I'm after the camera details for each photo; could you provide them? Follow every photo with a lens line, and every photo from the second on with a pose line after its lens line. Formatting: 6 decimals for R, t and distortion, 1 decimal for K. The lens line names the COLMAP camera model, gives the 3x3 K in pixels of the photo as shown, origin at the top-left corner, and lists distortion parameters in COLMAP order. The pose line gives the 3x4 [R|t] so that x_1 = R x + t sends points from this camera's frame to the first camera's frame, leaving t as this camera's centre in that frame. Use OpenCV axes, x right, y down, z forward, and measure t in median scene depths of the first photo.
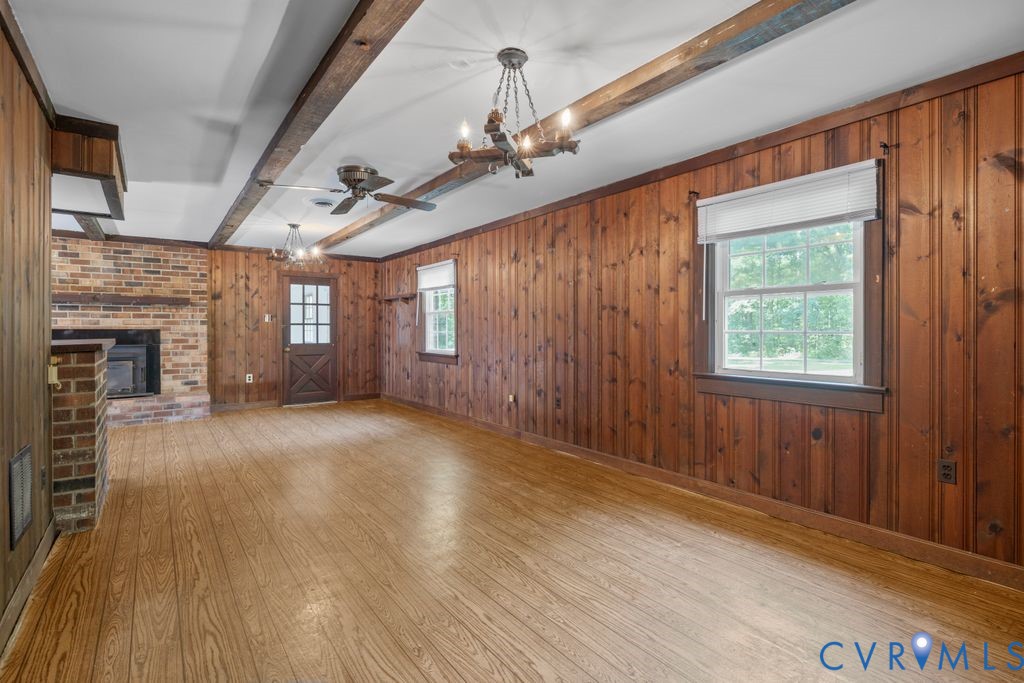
lens RADIAL K [[497.9, 0, 511.9], [0, 497.9, 334.1], [0, 0, 1]] dist [-0.006098, 0.002408]
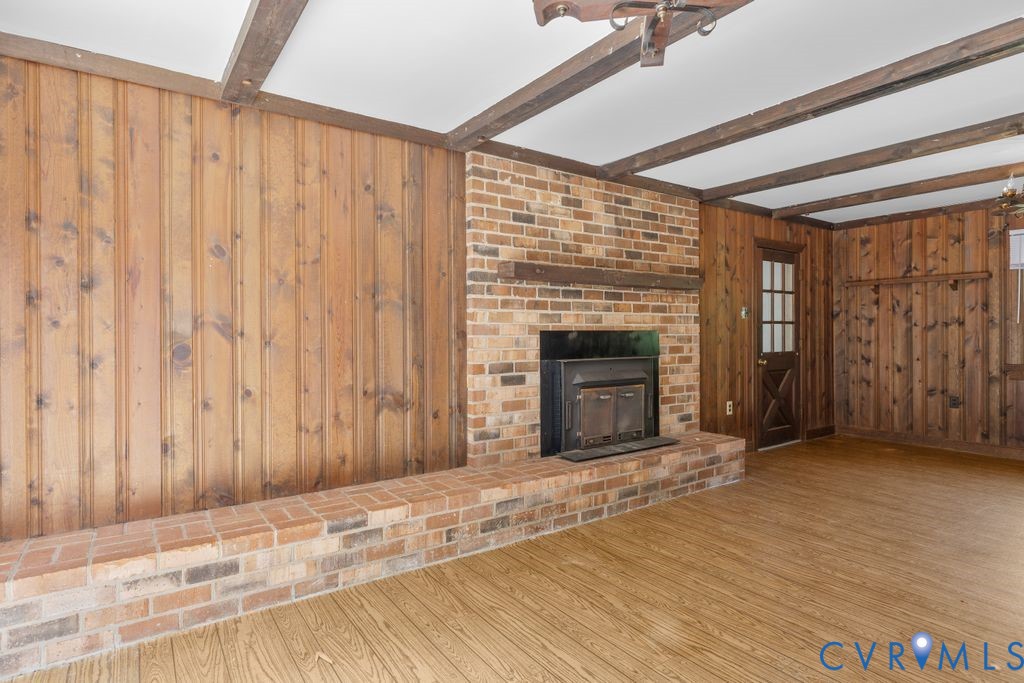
lens RADIAL K [[553.7, 0, 514.1], [0, 553.7, 340.3], [0, 0, 1]] dist [-0.001992, 0.000602]
pose [[0.999756, -0.002696, -0.021935, -0.864282], [0.002815, 0.999981, 0.005414, -0.002011], [0.021920, -0.005474, 0.999745, 0.319230]]
